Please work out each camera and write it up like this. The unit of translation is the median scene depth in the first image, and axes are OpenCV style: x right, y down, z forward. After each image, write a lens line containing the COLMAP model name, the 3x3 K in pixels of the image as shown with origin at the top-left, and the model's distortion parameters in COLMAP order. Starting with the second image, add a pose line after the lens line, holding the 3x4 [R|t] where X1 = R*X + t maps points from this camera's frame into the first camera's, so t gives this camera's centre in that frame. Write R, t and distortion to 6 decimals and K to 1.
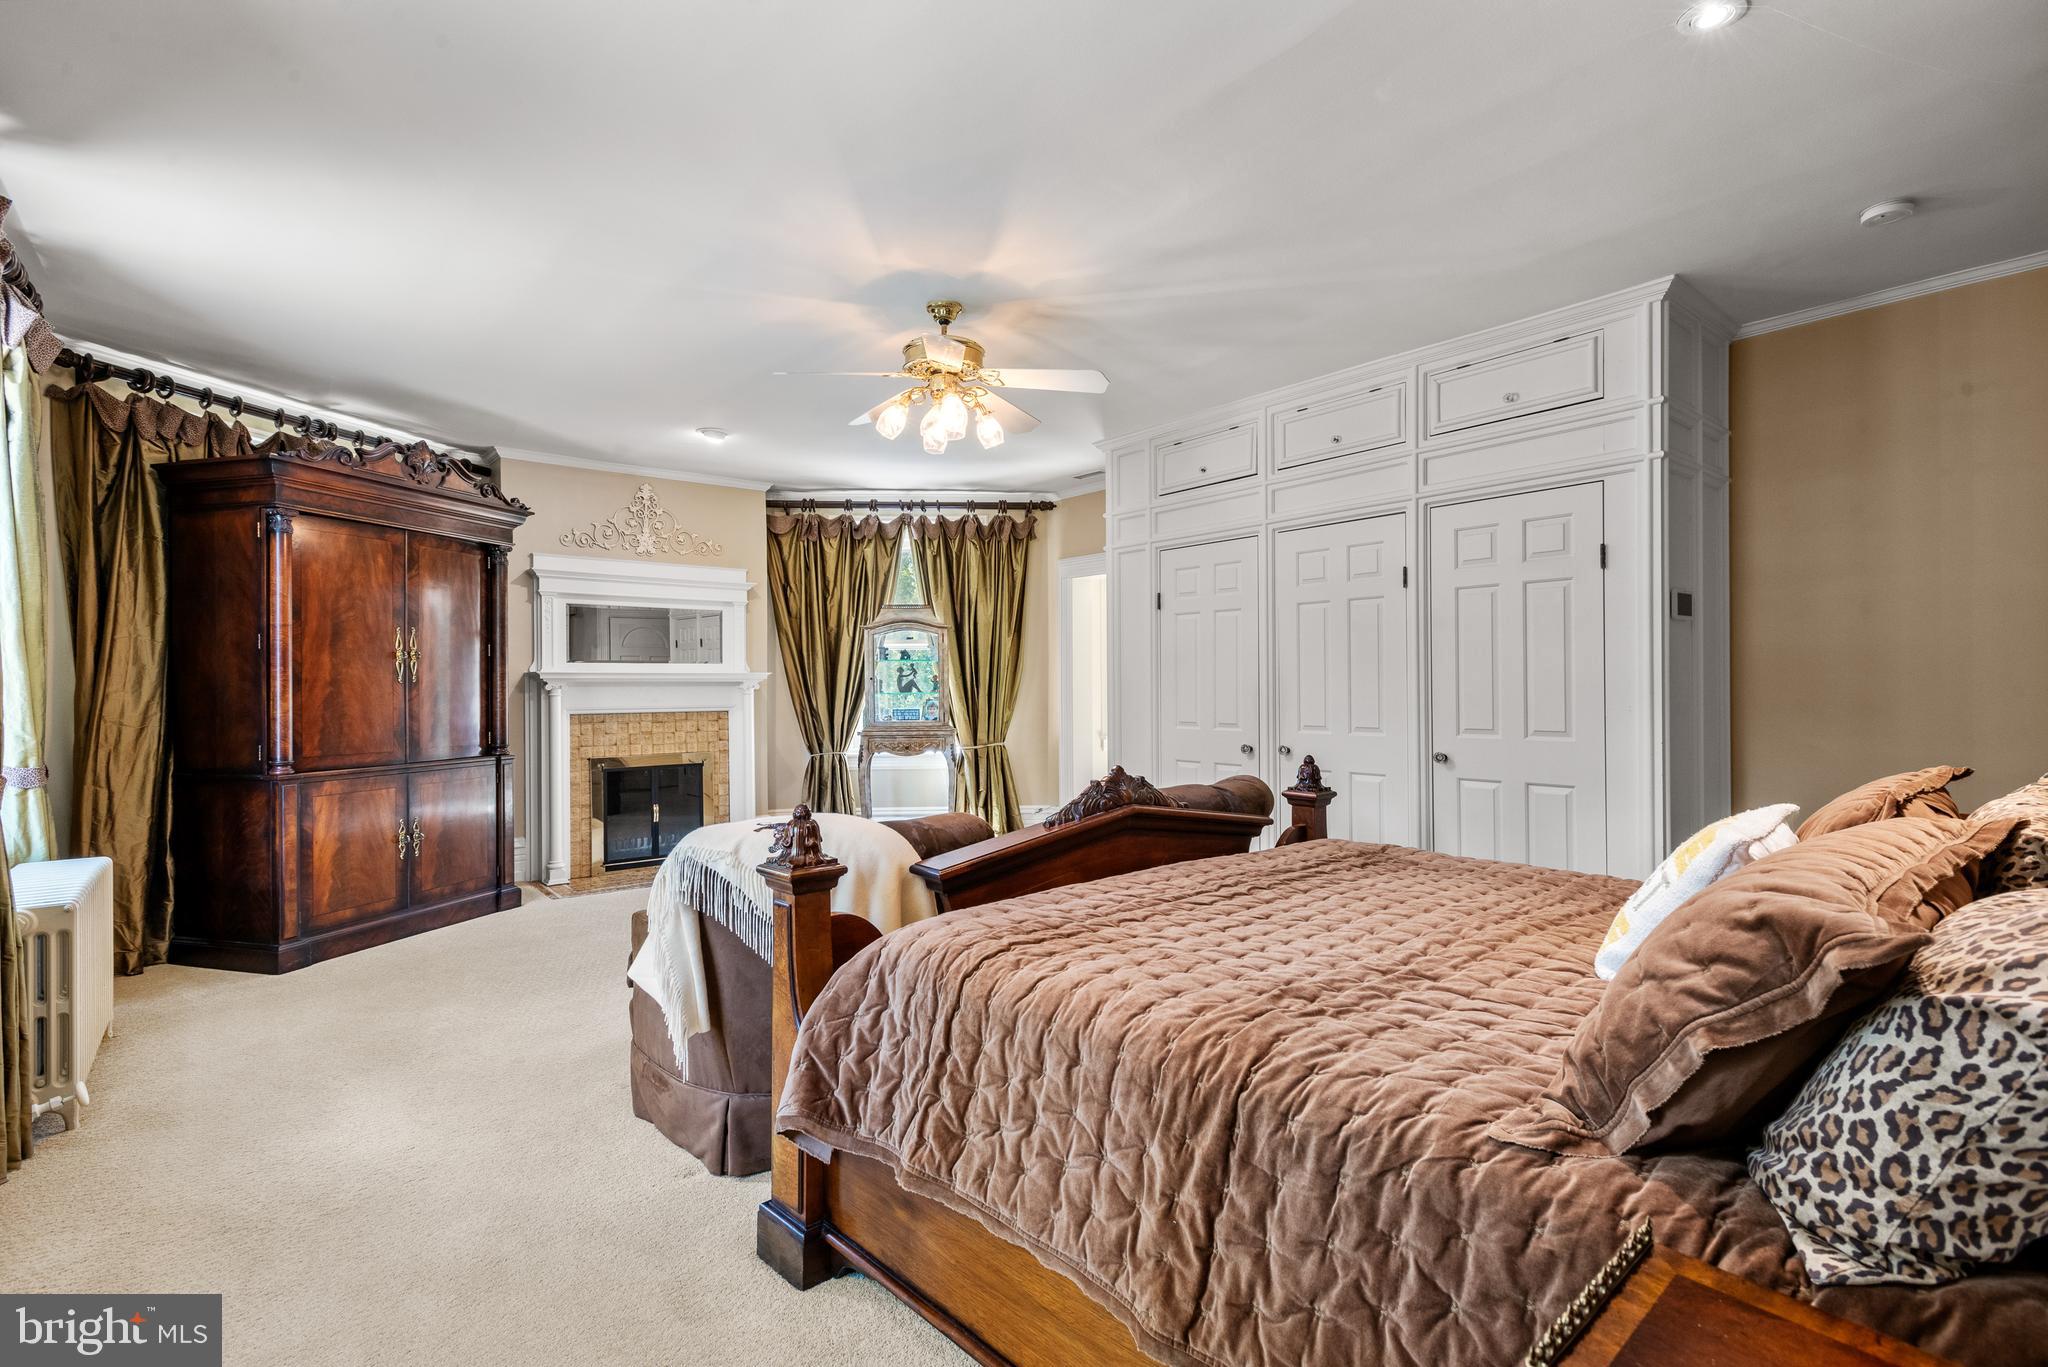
lens RADIAL K [[924.1, 0, 1065.2], [0, 924.1, 675.7], [0, 0, 1]] dist [0.000754, 0.000099]
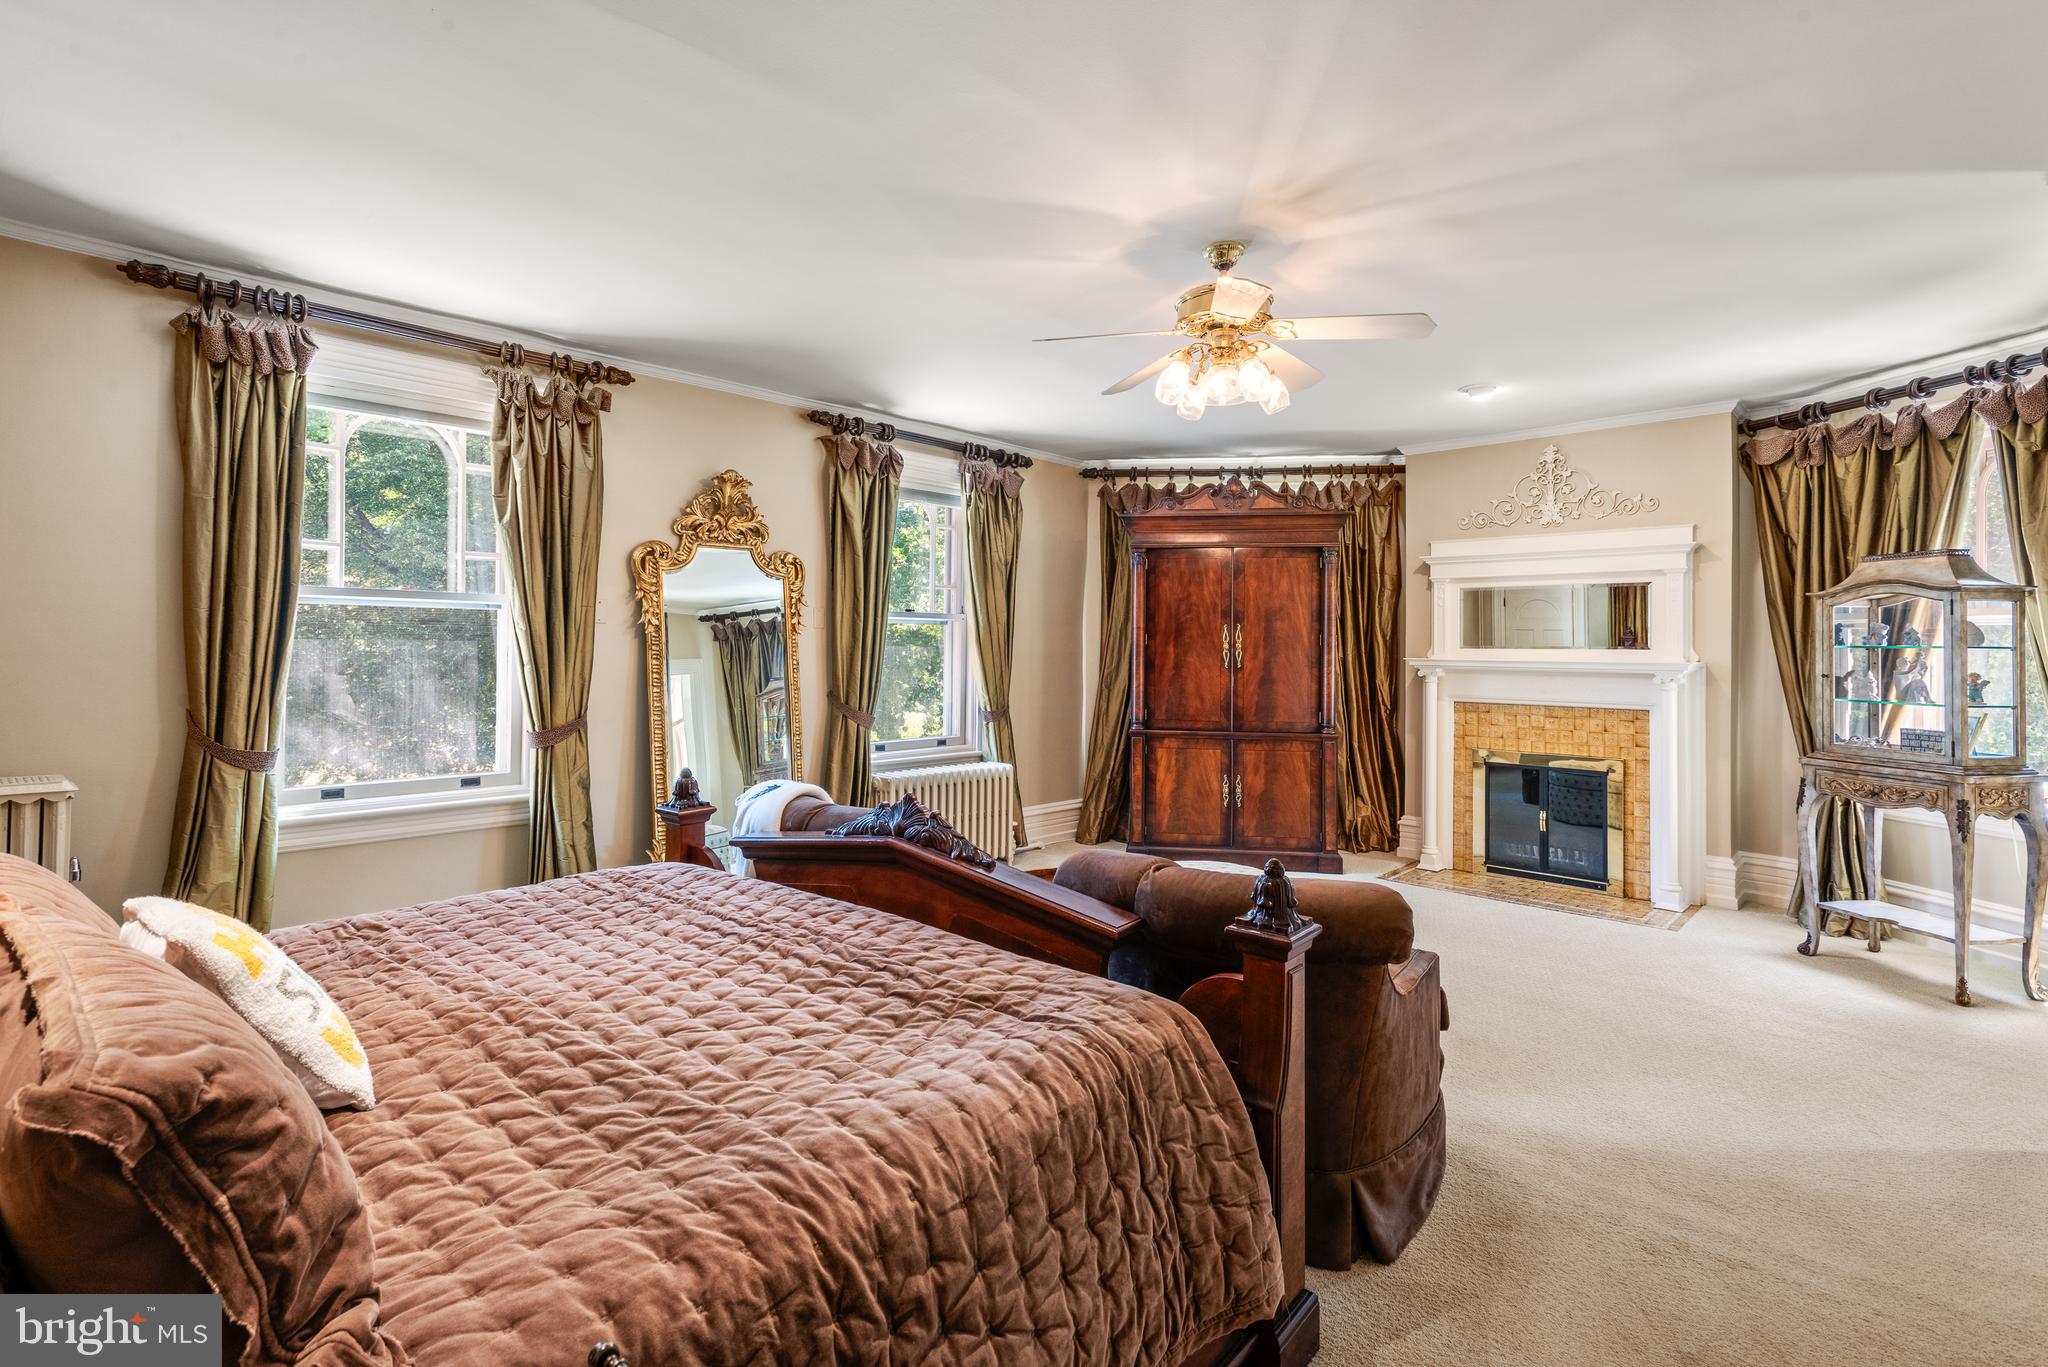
lens RADIAL K [[1003.0, 0, 1024.9], [0, 1003.0, 648.5], [0, 0, 1]] dist [0.001123, 0.000289]
pose [[0.124335, -0.000205, -0.992240, 0.568469], [-0.003593, 0.999993, -0.000657, -0.015790], [0.992234, 0.003647, 0.124333, 0.507795]]
